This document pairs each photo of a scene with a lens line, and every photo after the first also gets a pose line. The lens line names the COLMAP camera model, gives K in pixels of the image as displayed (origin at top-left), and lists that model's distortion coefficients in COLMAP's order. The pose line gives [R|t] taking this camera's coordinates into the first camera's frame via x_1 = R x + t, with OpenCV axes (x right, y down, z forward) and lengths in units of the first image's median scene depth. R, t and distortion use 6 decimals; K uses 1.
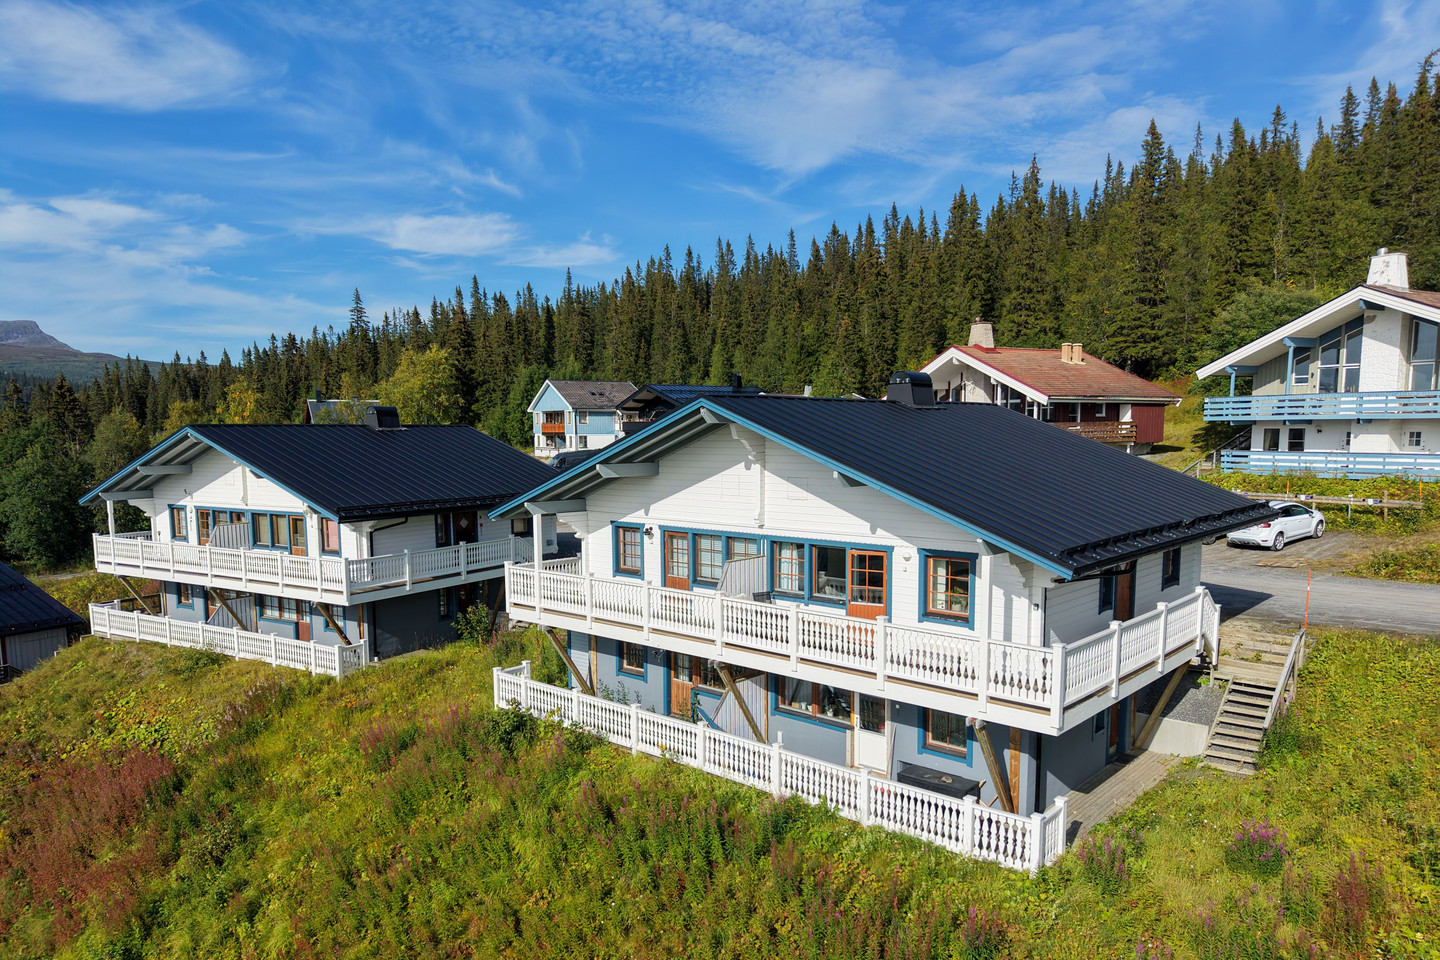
lens RADIAL K [[960.6, 0, 718.3], [0, 960.6, 527.2], [0, 0, 1]] dist [0.033019, -0.032975]
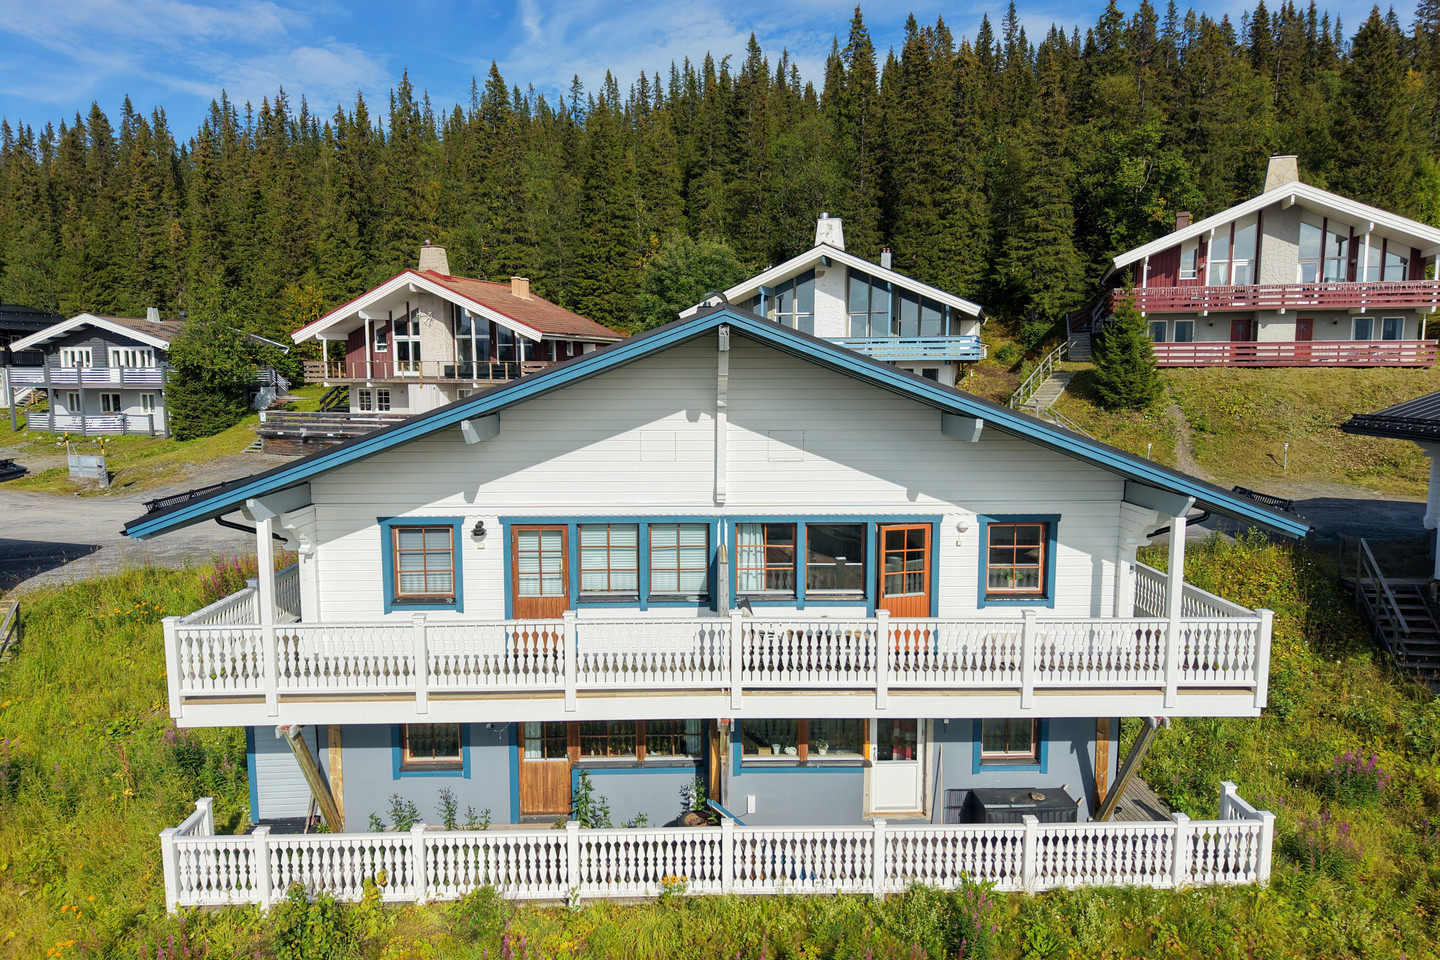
lens RADIAL K [[960.6, 0, 719.3], [0, 960.6, 468.7], [0, 0, 1]] dist [0.033019, -0.032975]
pose [[0.717208, -0.066458, 0.693683, -0.383141], [0.065688, 0.997457, 0.027645, -0.040293], [-0.693756, 0.025739, 0.719750, 0.461149]]
